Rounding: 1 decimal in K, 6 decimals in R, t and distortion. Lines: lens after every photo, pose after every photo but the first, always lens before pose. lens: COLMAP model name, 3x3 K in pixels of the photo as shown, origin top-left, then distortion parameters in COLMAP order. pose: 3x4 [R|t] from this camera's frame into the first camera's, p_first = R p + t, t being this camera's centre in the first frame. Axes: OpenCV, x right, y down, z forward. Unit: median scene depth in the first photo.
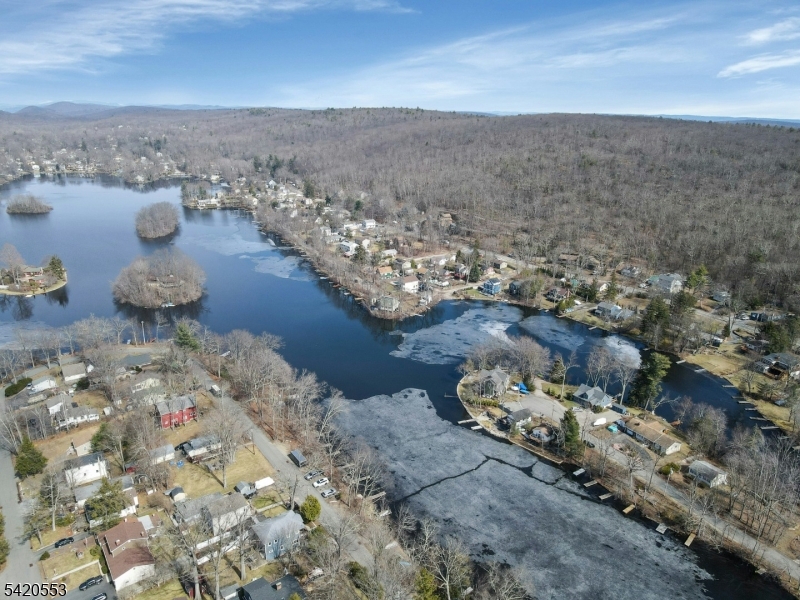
lens RADIAL K [[584.3, 0, 400.0], [0, 584.3, 300.0], [0, 0, 1]] dist [-0.003428, 0.040815]
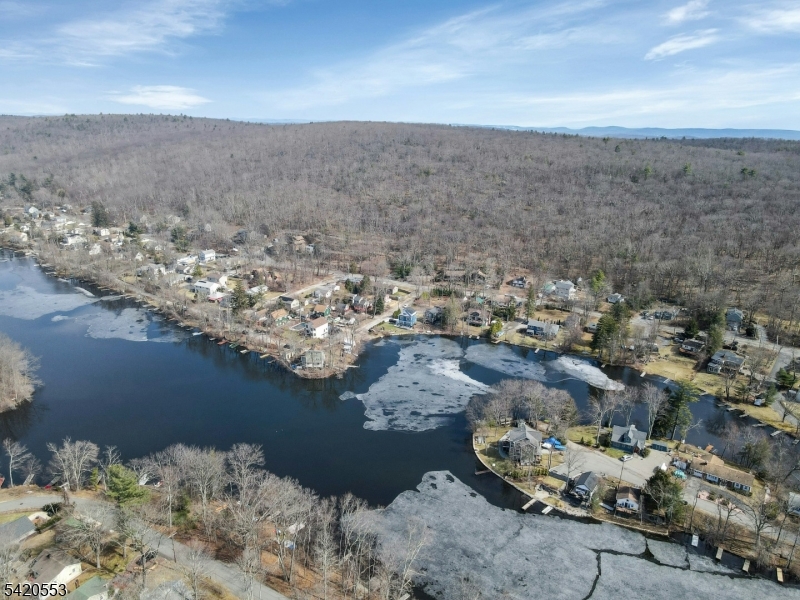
lens RADIAL K [[584.3, 0, 400.0], [0, 584.3, 300.0], [0, 0, 1]] dist [-0.003428, 0.040815]
pose [[0.912749, -0.124593, 0.389059, -0.219135], [0.128332, 0.991594, 0.016480, -0.073343], [-0.387842, 0.034887, 0.921066, 0.201510]]
